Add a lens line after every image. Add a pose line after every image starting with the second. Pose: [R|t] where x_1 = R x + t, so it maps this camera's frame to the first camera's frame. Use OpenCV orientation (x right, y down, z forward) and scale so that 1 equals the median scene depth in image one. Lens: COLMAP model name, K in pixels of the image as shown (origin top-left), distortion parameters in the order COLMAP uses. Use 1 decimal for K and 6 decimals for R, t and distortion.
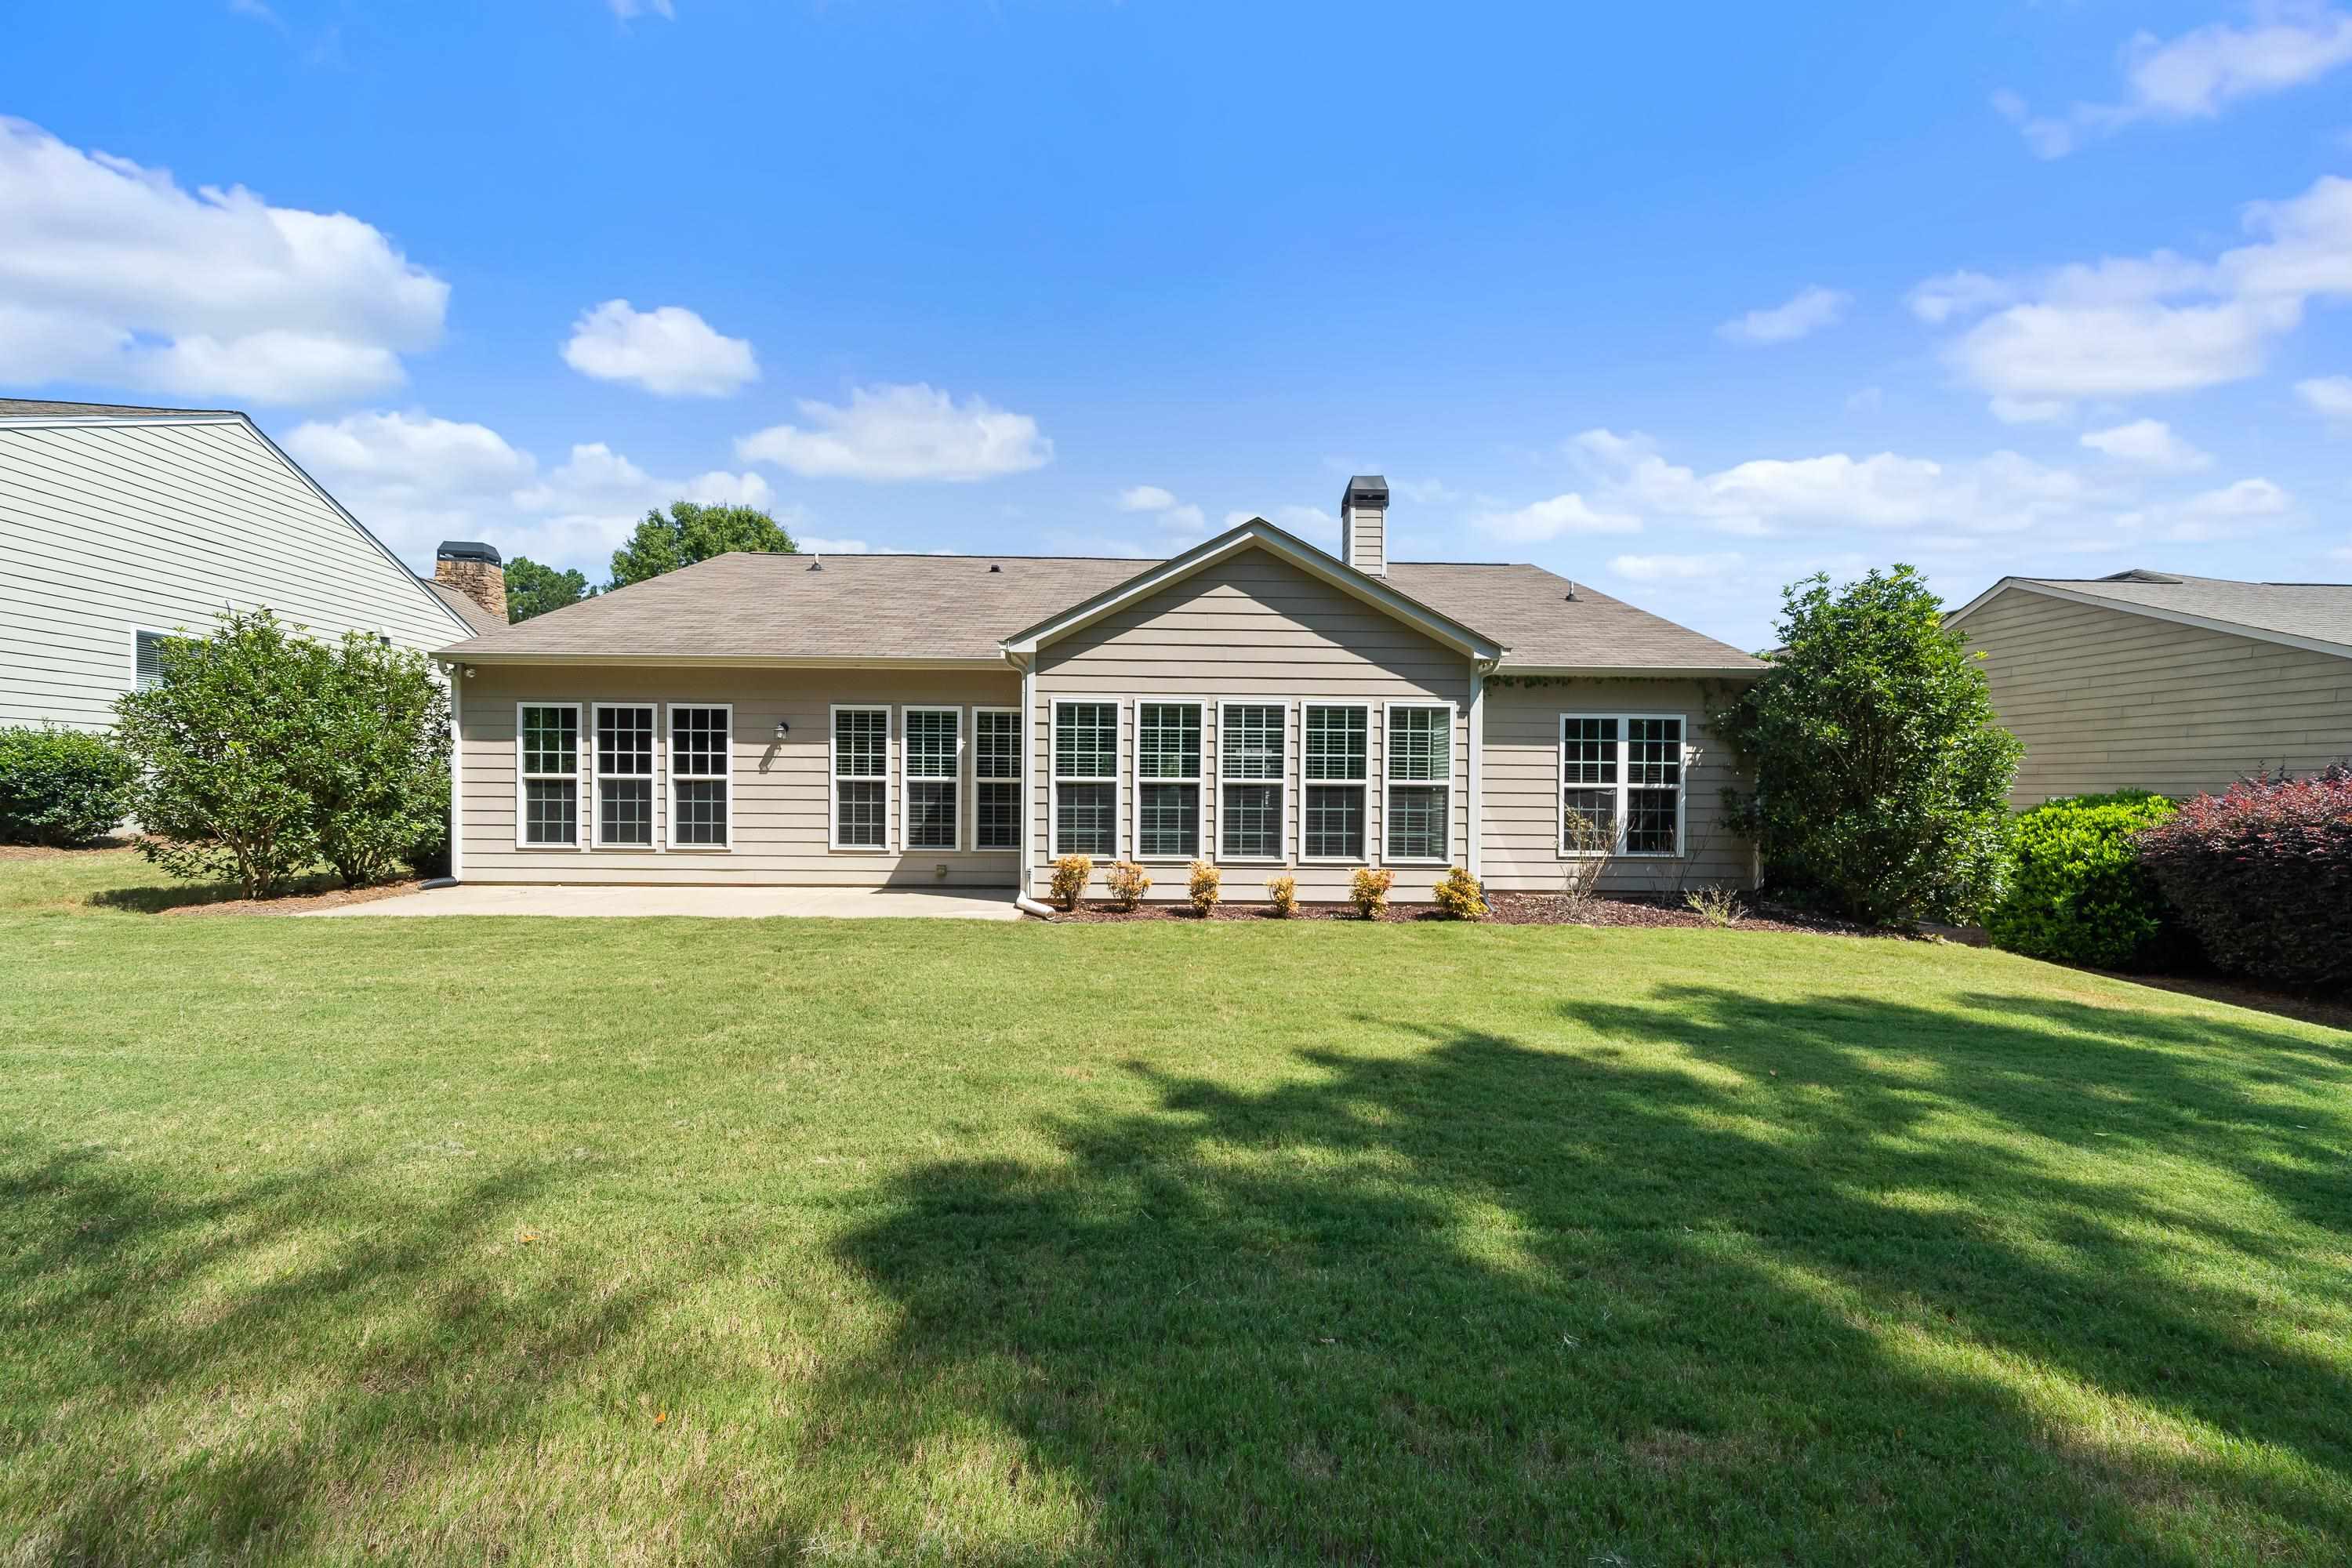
lens RADIAL K [[780.2, 0, 1135.0], [0, 780.2, 787.9], [0, 0, 1]] dist [-0.000185, -0.000011]
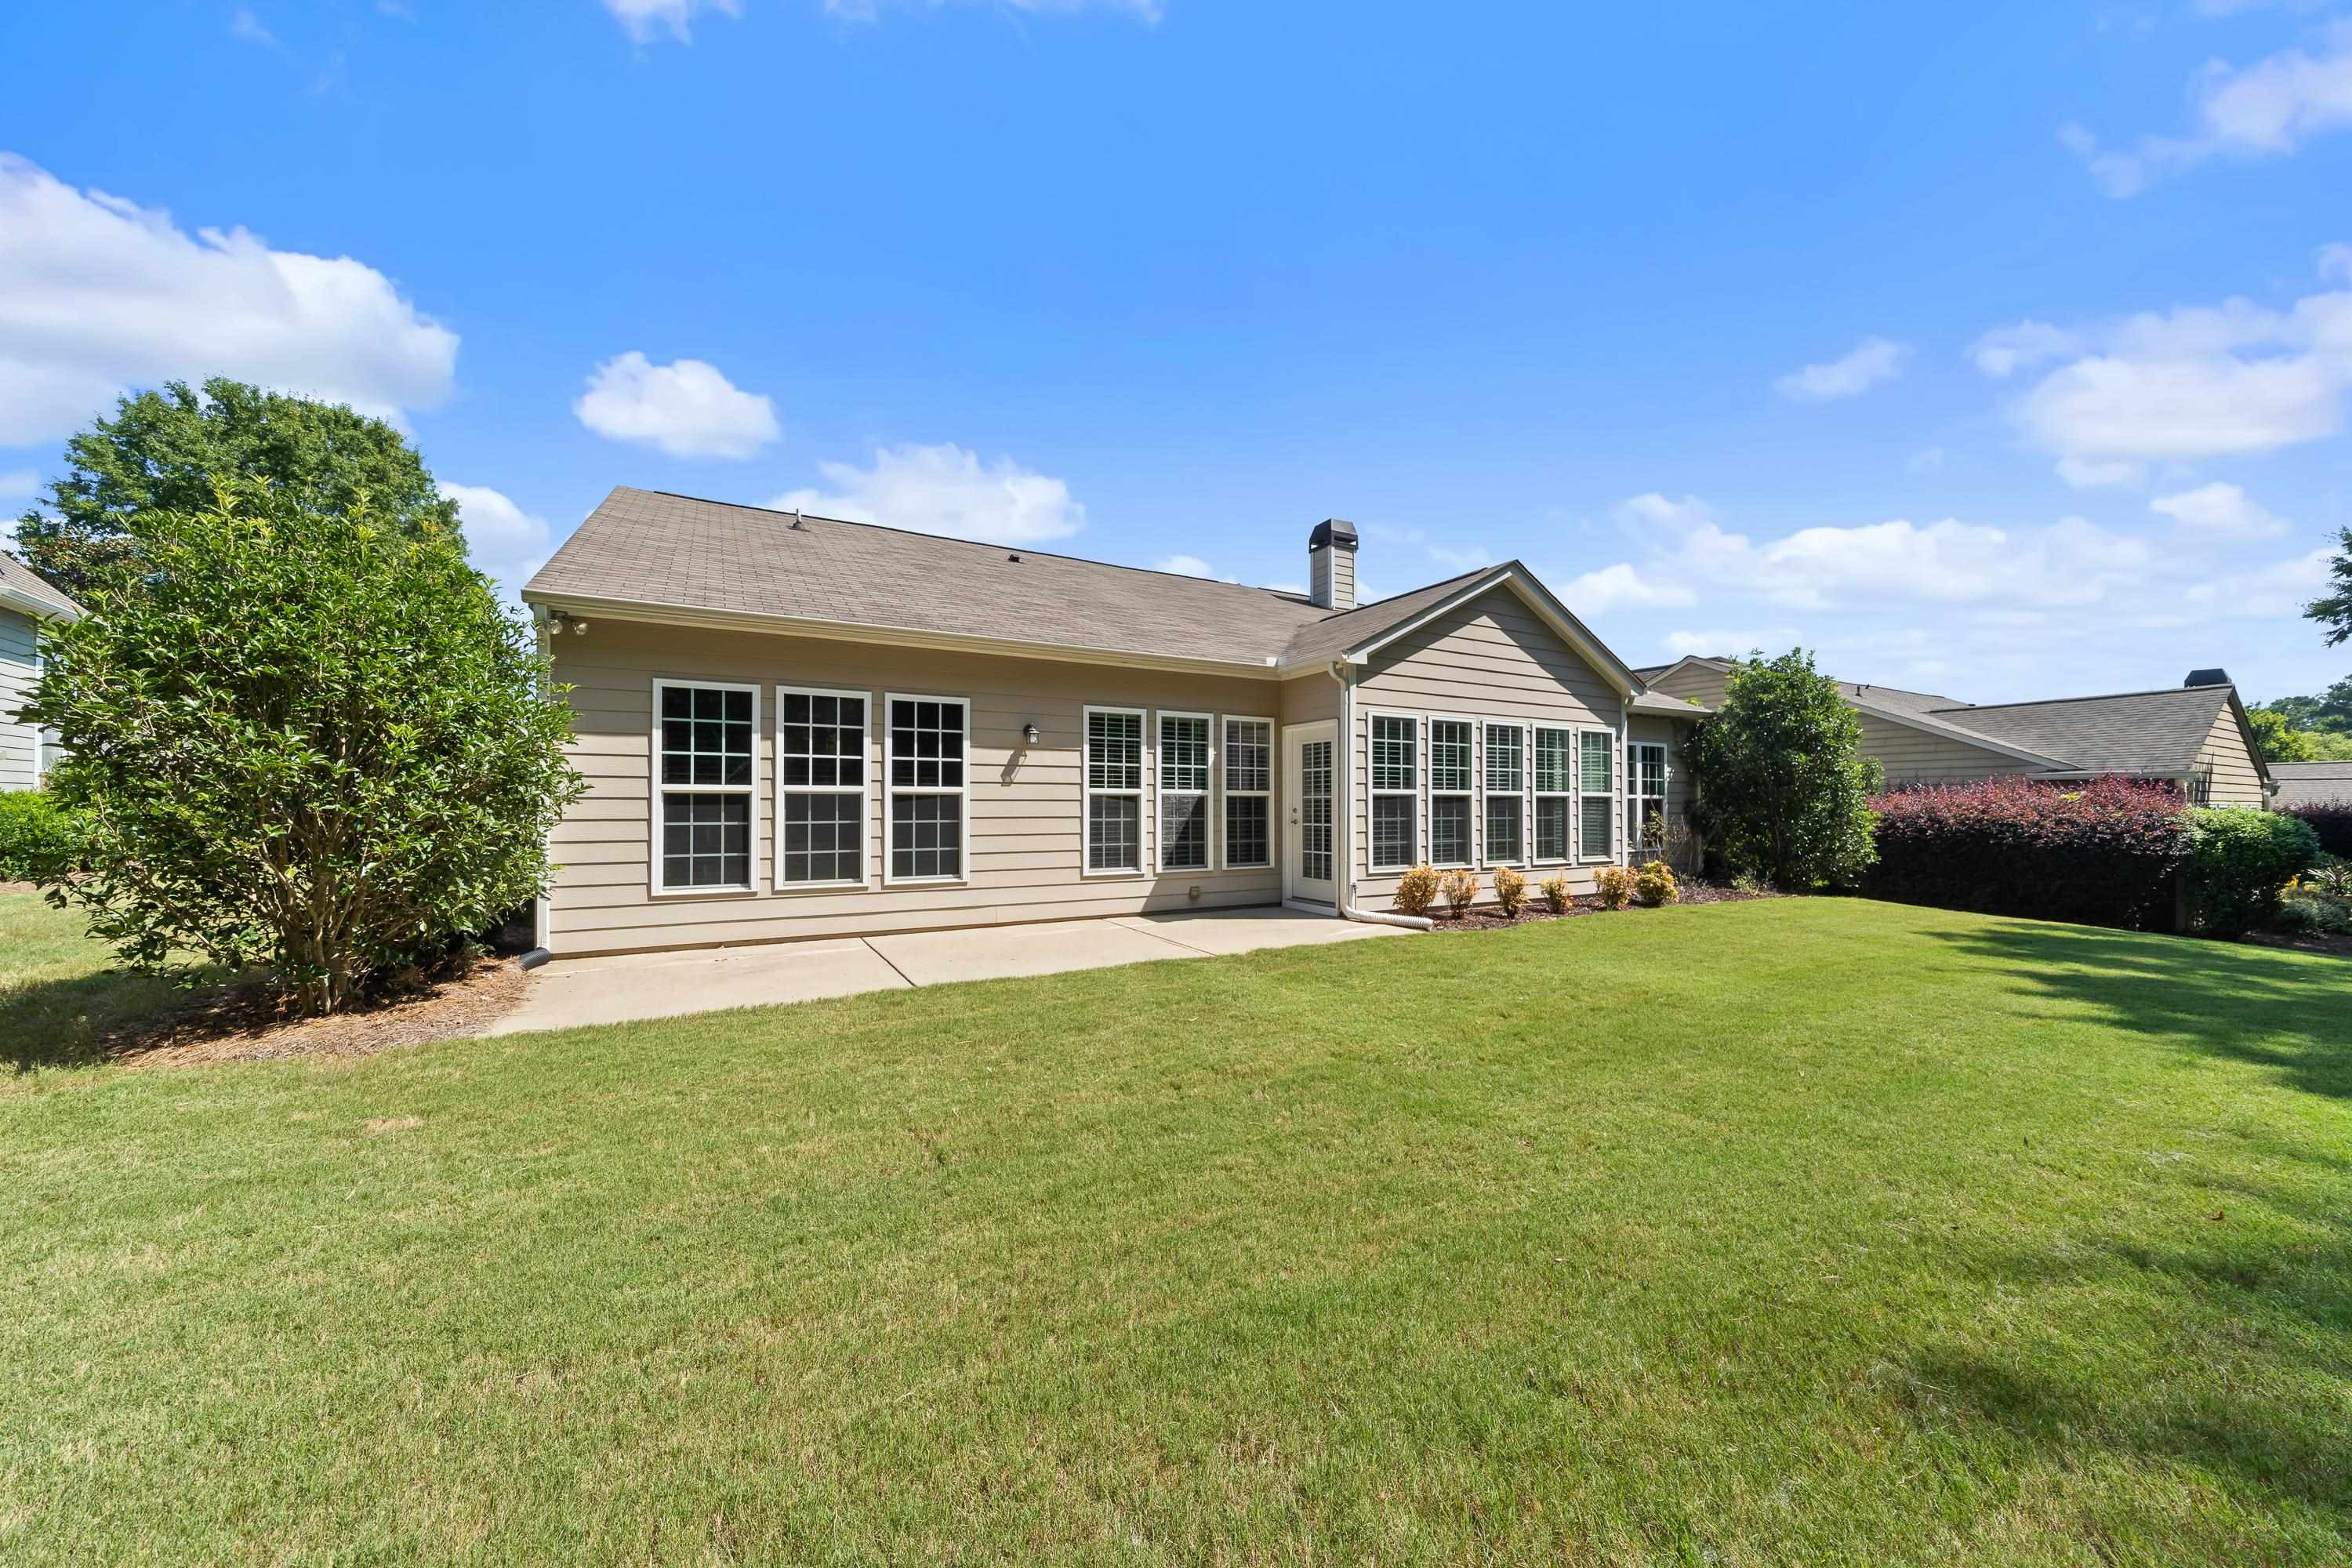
lens RADIAL K [[780.2, 0, 1135.0], [0, 780.2, 787.9], [0, 0, 1]] dist [-0.000185, -0.000011]
pose [[0.892167, 0.000907, 0.451706, -0.723836], [0.005649, 0.999897, -0.013164, -0.004825], [-0.451671, 0.014296, 0.892070, 0.216446]]
